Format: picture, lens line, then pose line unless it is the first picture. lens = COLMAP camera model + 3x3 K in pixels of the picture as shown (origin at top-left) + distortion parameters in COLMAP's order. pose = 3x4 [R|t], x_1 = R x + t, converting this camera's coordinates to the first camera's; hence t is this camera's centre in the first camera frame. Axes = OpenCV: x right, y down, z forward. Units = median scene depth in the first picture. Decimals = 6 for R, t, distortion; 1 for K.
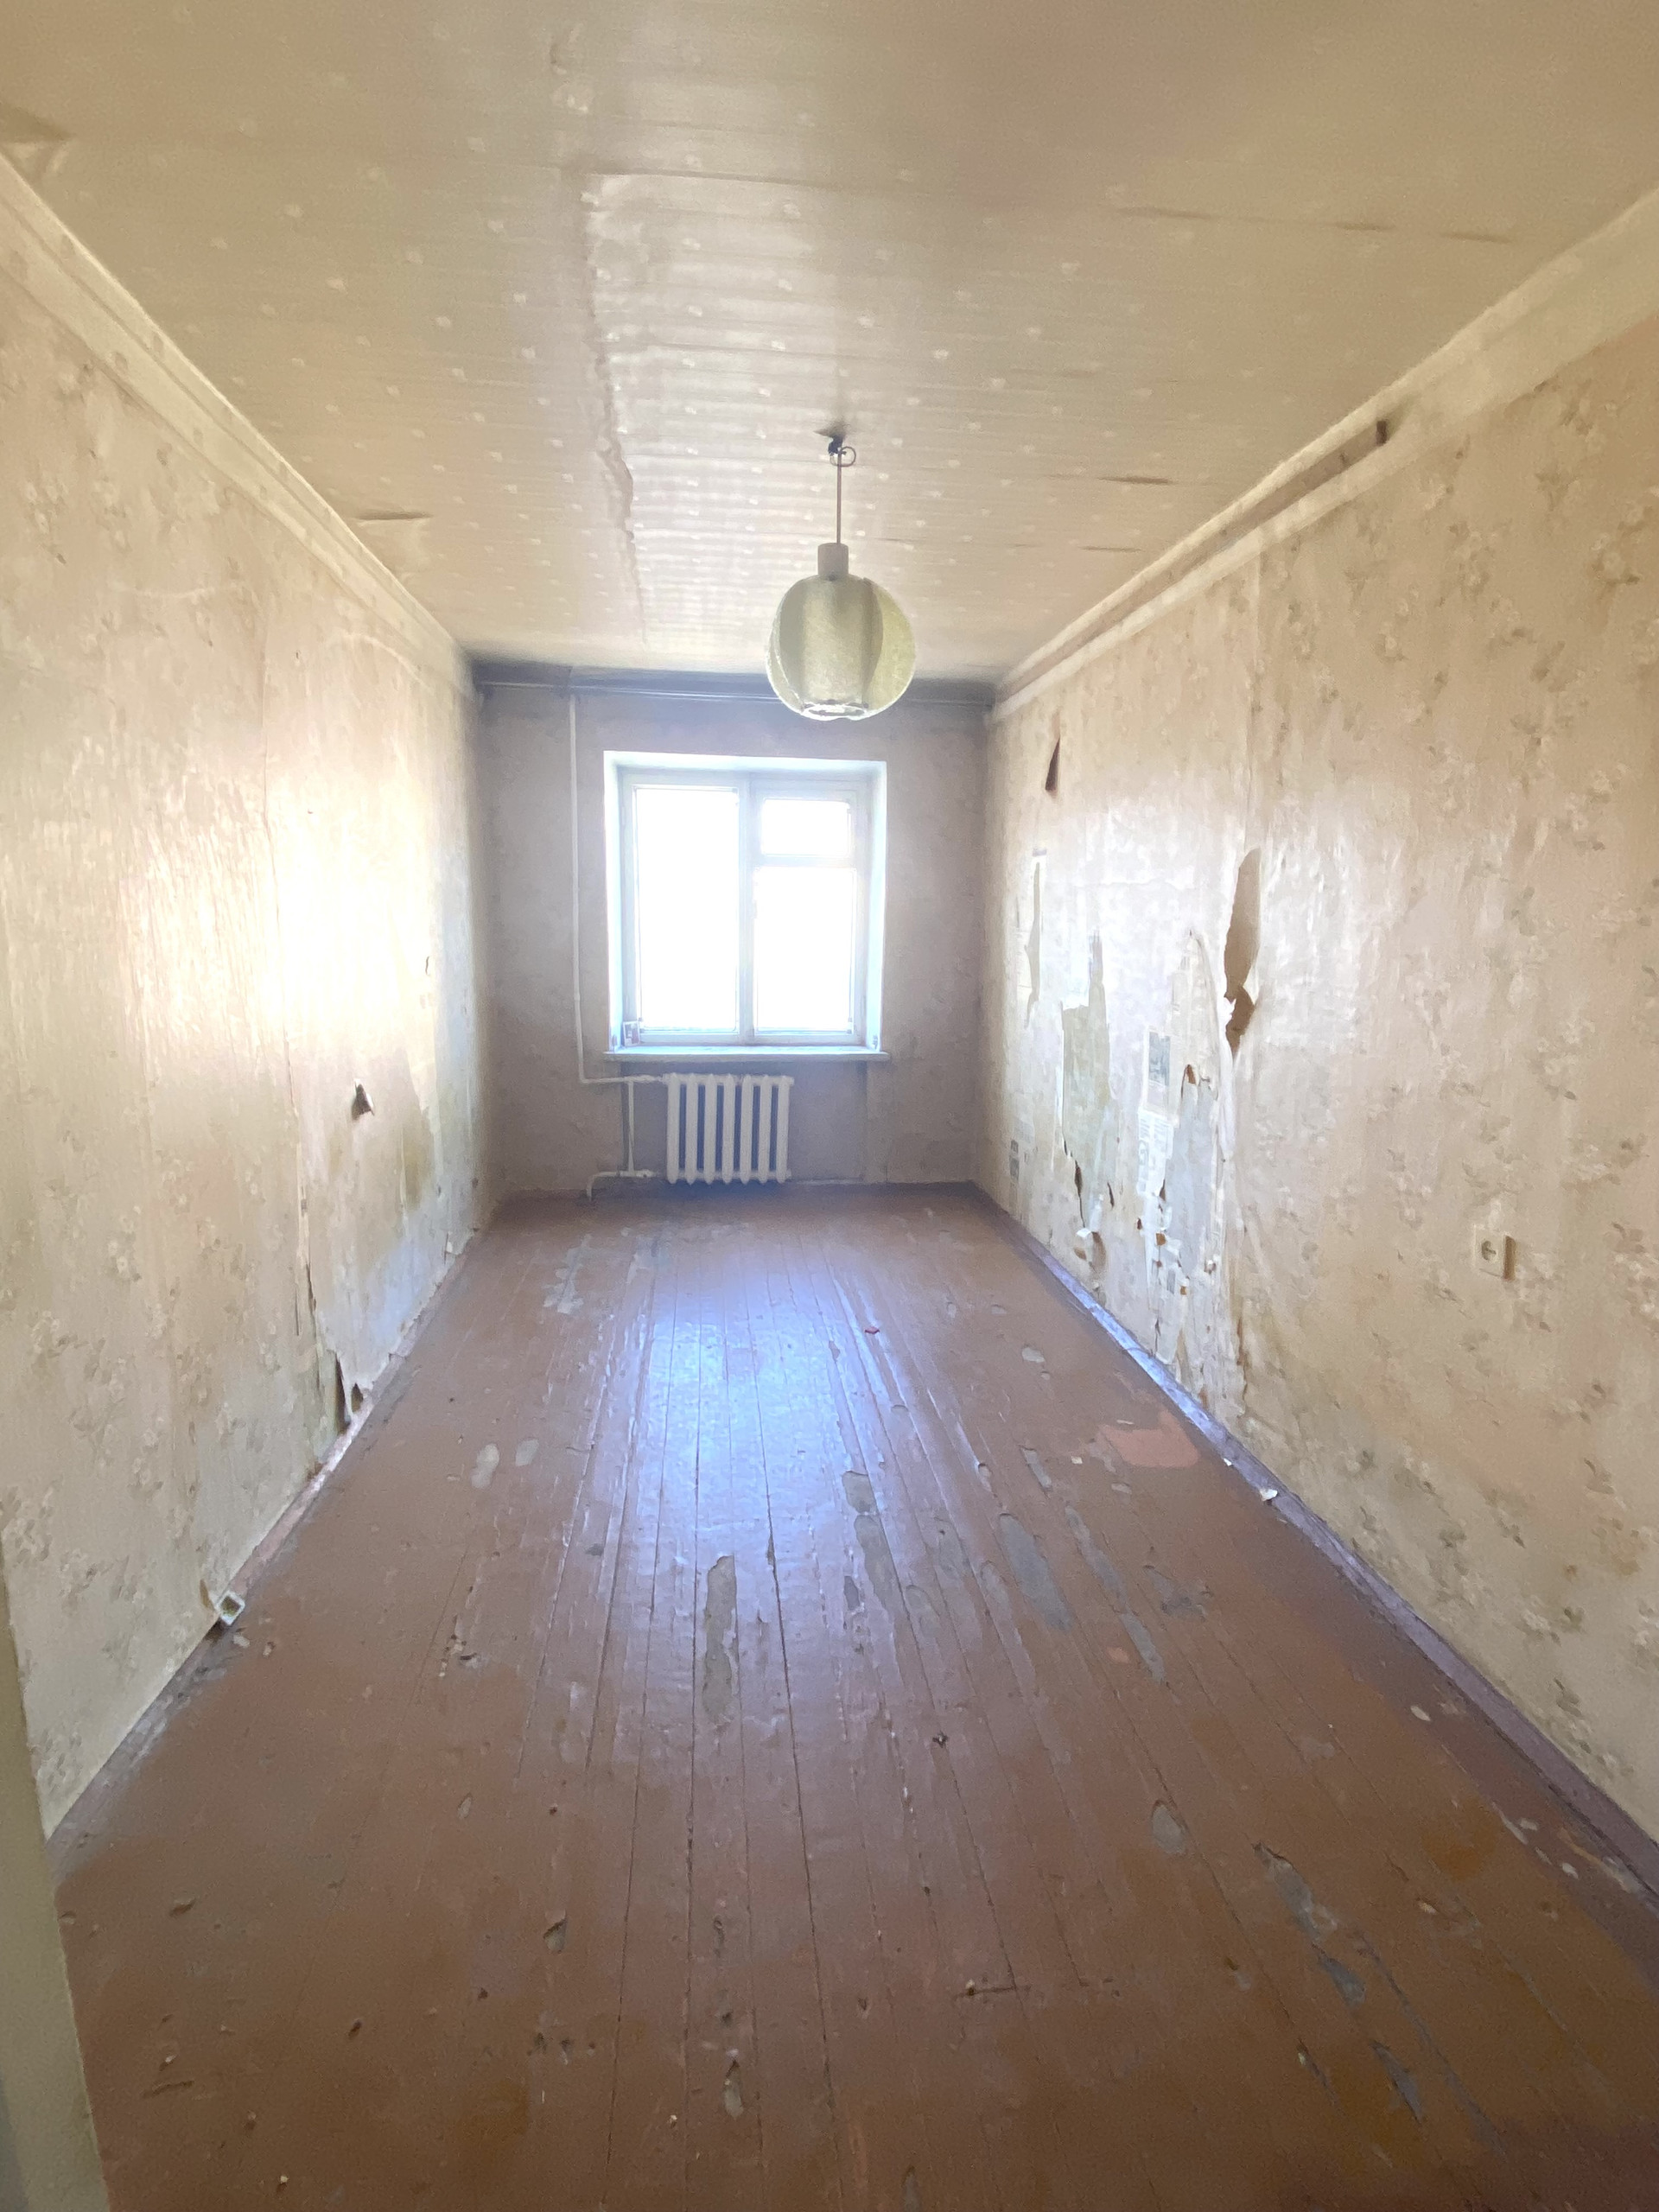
lens RADIAL K [[1084.7, 0, 830.9], [0, 1084.7, 1109.7], [0, 0, 1]] dist [0.002471, -0.000050]
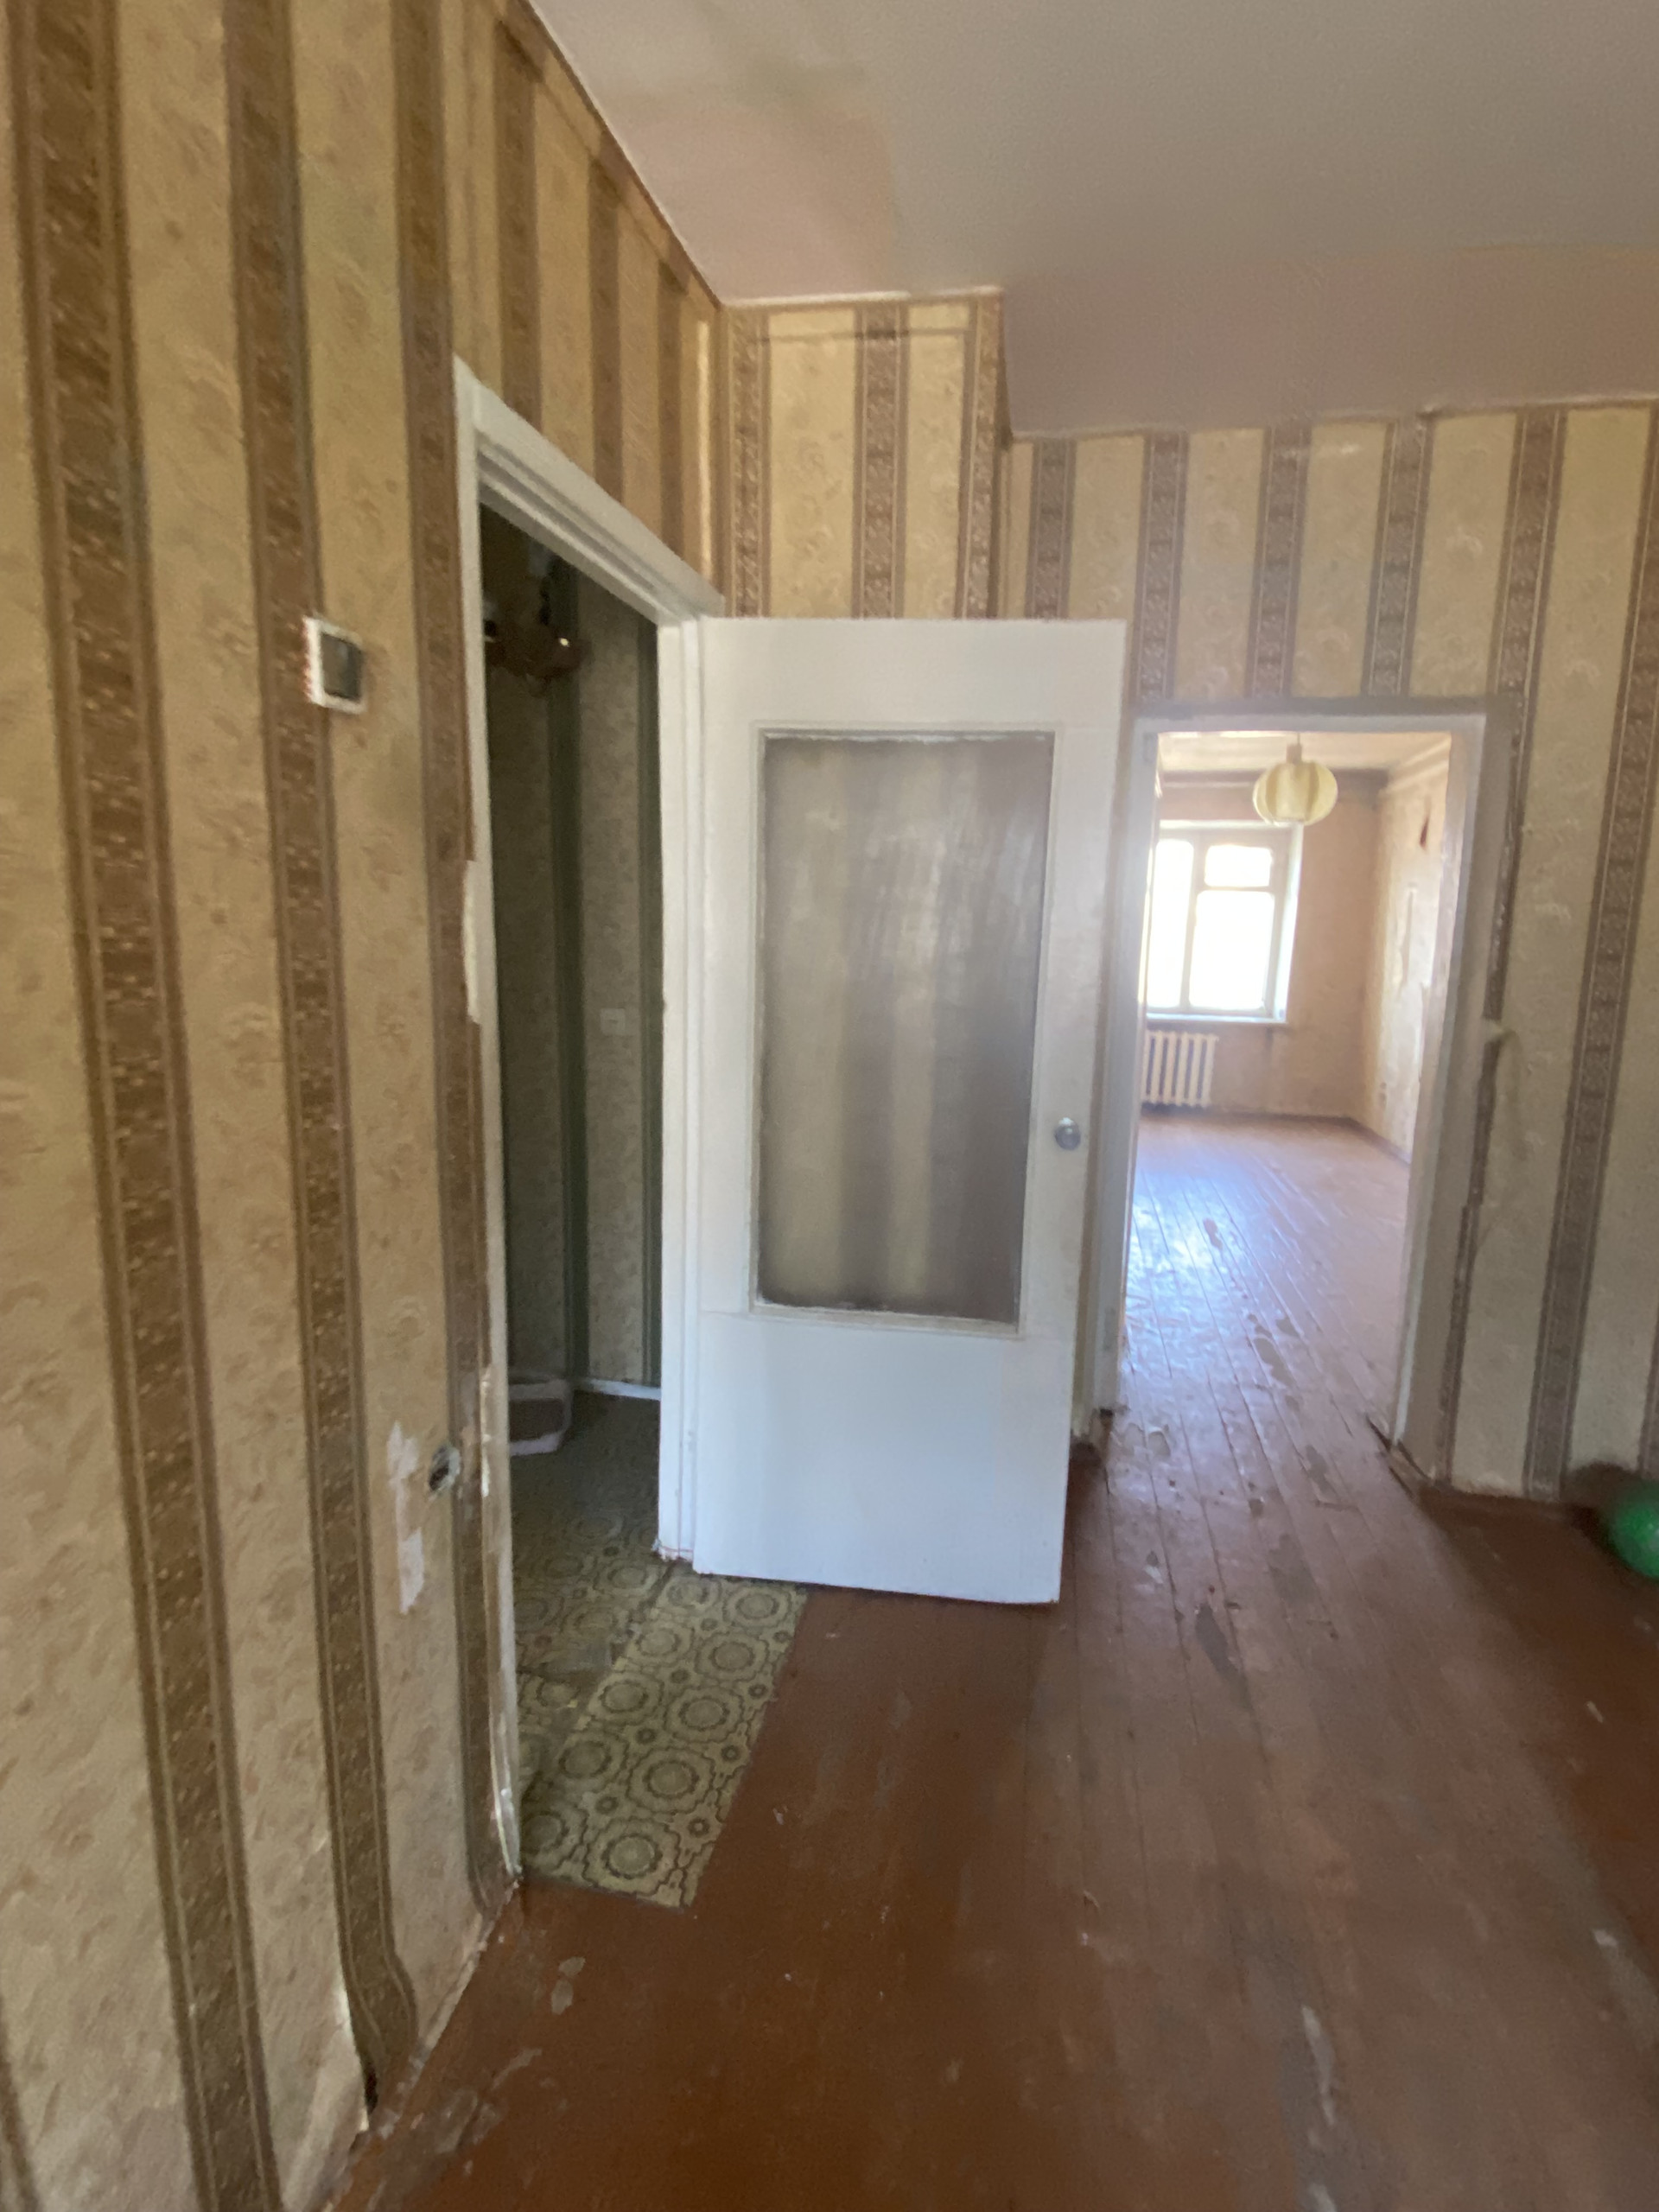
lens RADIAL K [[1084.7, 0, 815.3], [0, 1084.7, 1101.3], [0, 0, 1]] dist [0.002471, -0.000050]
pose [[0.942921, 0.063339, -0.326938, -0.065772], [-0.069654, 0.997542, -0.007632, 0.111442], [0.325651, 0.029969, 0.945015, -0.577497]]
